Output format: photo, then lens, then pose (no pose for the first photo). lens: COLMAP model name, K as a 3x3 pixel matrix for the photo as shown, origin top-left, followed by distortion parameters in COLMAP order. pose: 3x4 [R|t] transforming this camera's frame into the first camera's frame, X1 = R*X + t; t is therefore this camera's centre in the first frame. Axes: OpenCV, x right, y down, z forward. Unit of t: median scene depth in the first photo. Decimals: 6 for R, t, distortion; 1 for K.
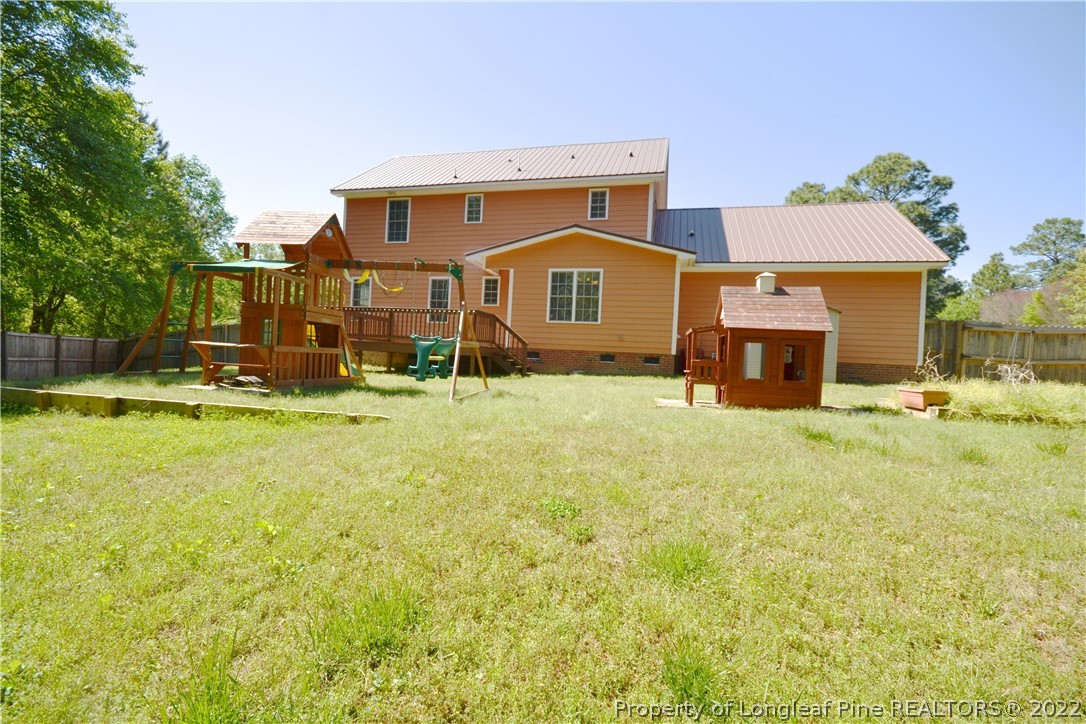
lens RADIAL K [[481.5, 0, 539.0], [0, 481.5, 366.7], [0, 0, 1]] dist [0.012496, -0.014348]
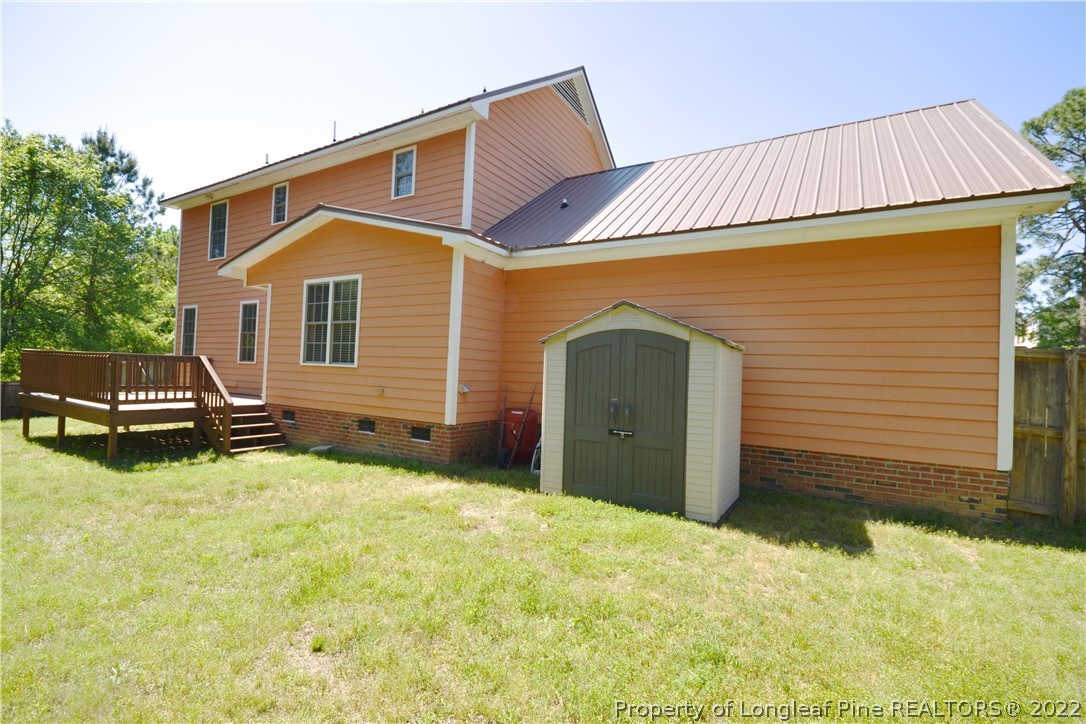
lens RADIAL K [[481.5, 0, 539.0], [0, 481.5, 366.7], [0, 0, 1]] dist [0.012496, -0.014348]
pose [[0.960916, -0.016013, -0.276378, 0.497290], [0.006575, 0.999364, -0.035044, -0.066507], [0.276764, 0.031857, 0.960410, 0.487911]]
